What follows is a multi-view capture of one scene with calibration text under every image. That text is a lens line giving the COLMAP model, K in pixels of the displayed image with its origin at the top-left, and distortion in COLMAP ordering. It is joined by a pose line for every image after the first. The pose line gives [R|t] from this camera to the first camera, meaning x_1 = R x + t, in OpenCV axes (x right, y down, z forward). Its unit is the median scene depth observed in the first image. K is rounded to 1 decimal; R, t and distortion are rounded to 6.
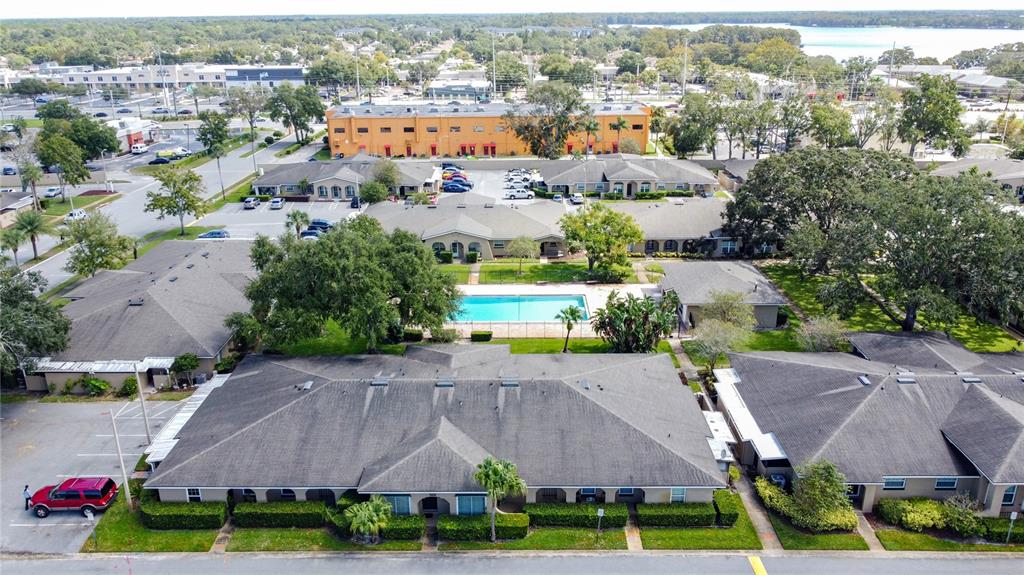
lens RADIAL K [[776.7, 0, 512.0], [0, 776.7, 287.5], [0, 0, 1]] dist [0.000349, -0.008444]
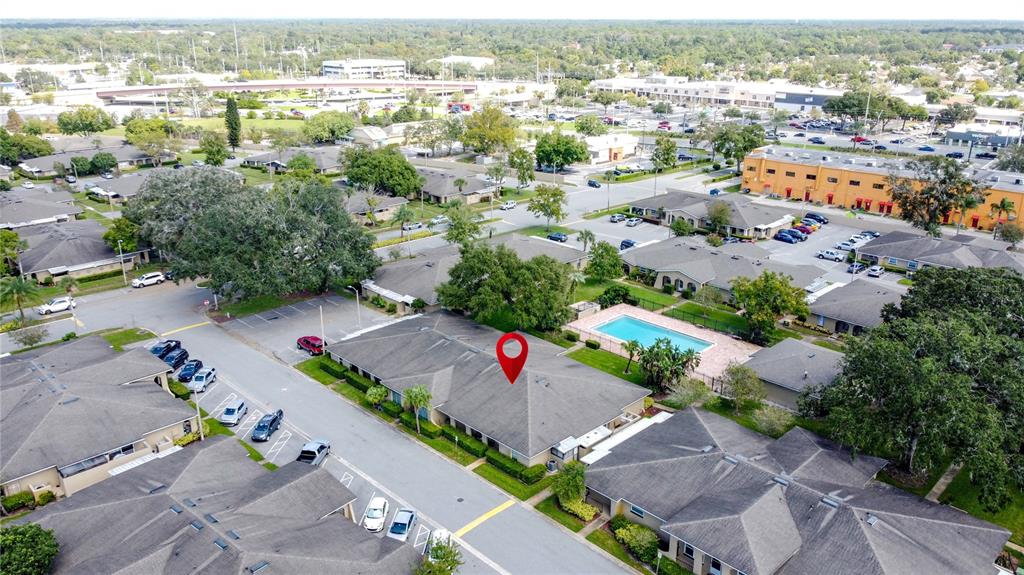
lens RADIAL K [[776.7, 0, 512.0], [0, 776.7, 287.5], [0, 0, 1]] dist [0.000349, -0.008444]
pose [[0.706266, 0.241465, -0.665494, 0.991137], [-0.242606, 0.965666, 0.092909, -0.169259], [0.665079, 0.095834, 0.740598, -0.158864]]
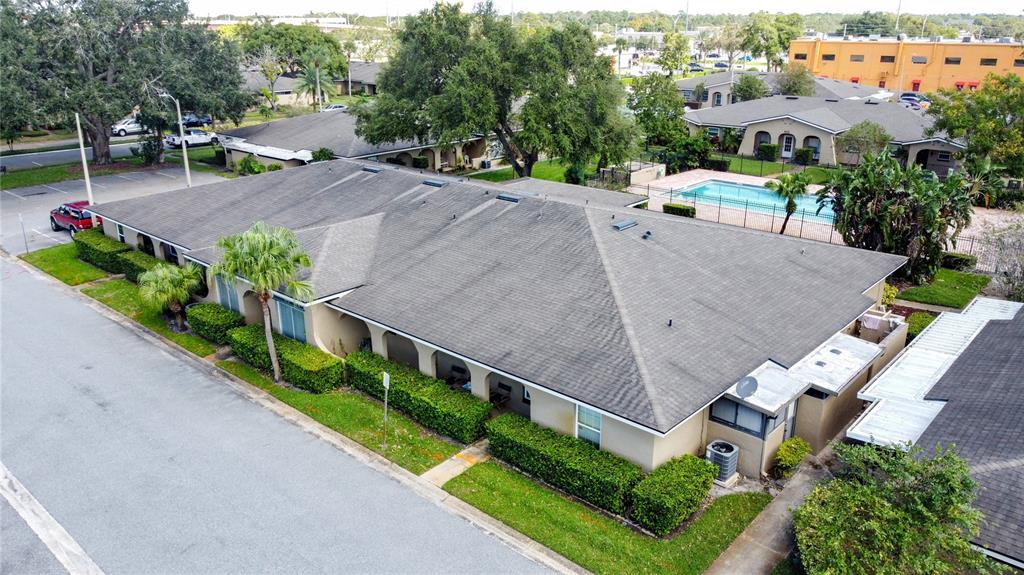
lens RADIAL K [[776.7, 0, 512.0], [0, 776.7, 287.5], [0, 0, 1]] dist [0.000349, -0.008444]
pose [[0.749496, 0.222344, -0.623553, 0.374939], [-0.224593, 0.971450, 0.076441, 0.141202], [0.622747, 0.082754, 0.778035, 0.527262]]
